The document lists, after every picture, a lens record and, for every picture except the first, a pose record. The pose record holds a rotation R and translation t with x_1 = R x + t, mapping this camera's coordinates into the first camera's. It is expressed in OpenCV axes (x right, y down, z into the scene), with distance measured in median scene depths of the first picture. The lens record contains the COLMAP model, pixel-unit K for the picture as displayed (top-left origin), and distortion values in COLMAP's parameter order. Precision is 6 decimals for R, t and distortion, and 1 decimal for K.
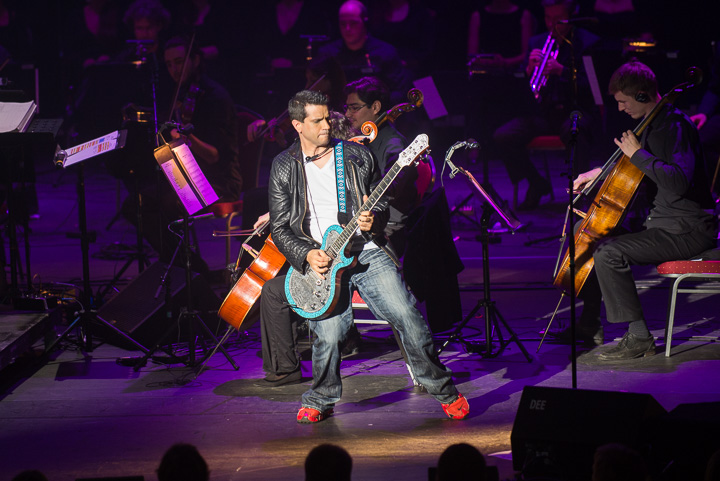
lens RADIAL K [[4250.9, 0, 322.1], [0, 4250.9, 241.9], [0, 0, 1]] dist [2.513601, -1.145036]
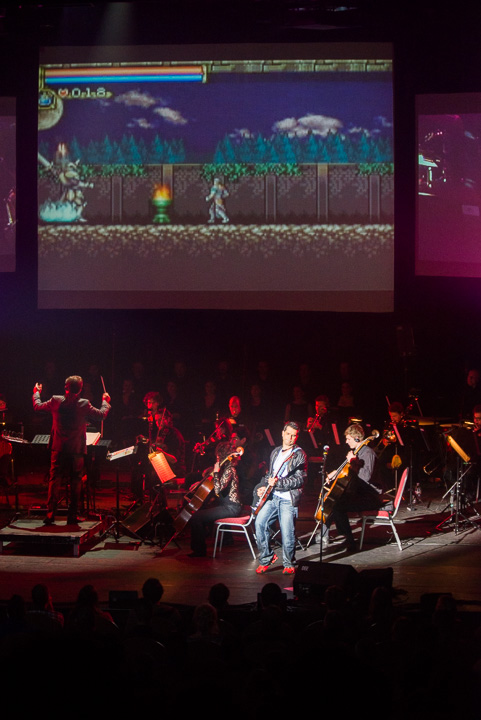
lens RADIAL K [[2123.1, 0, 239.9], [0, 2123.1, 361.3], [0, 0, 1]] dist [-0.609629, 0.108255]
pose [[0.999070, 0.042883, 0.004425, 0.003681], [-0.042509, 0.997010, -0.064527, 0.000302], [-0.007179, 0.064279, 0.997906, -0.169052]]
